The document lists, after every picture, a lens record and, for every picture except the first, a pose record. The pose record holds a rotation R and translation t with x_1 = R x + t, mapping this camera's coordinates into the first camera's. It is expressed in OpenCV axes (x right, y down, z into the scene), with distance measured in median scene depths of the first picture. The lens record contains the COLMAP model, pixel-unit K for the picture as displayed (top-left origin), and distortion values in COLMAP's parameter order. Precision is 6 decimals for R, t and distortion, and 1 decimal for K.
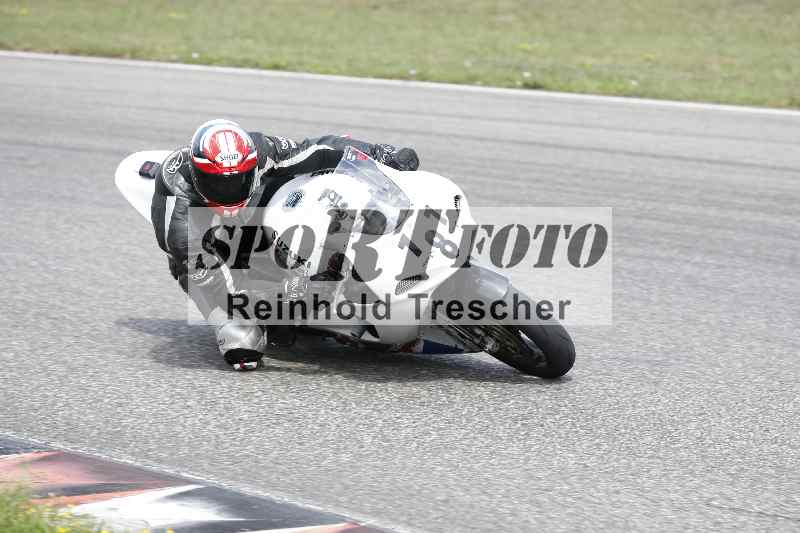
lens RADIAL K [[4588.1, 0, 400.0], [0, 4588.1, 266.5], [0, 0, 1]] dist [1.785030, -3.675466]
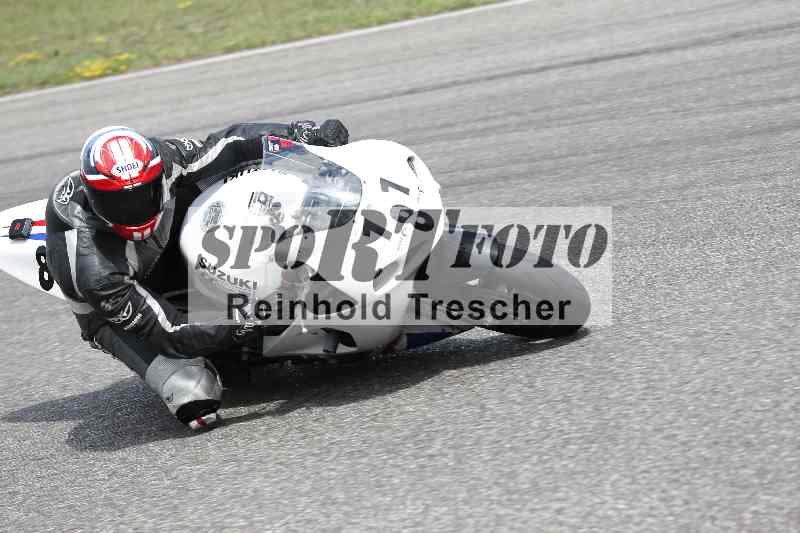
lens RADIAL K [[4643.4, 0, 399.8], [0, 4643.4, 295.7], [0, 0, 1]] dist [6.323603, 1.176880]
pose [[0.976974, -0.212960, 0.013028, -0.003640], [0.212798, 0.977013, 0.012771, -0.001585], [-0.015449, -0.009705, 0.999834, 0.100405]]
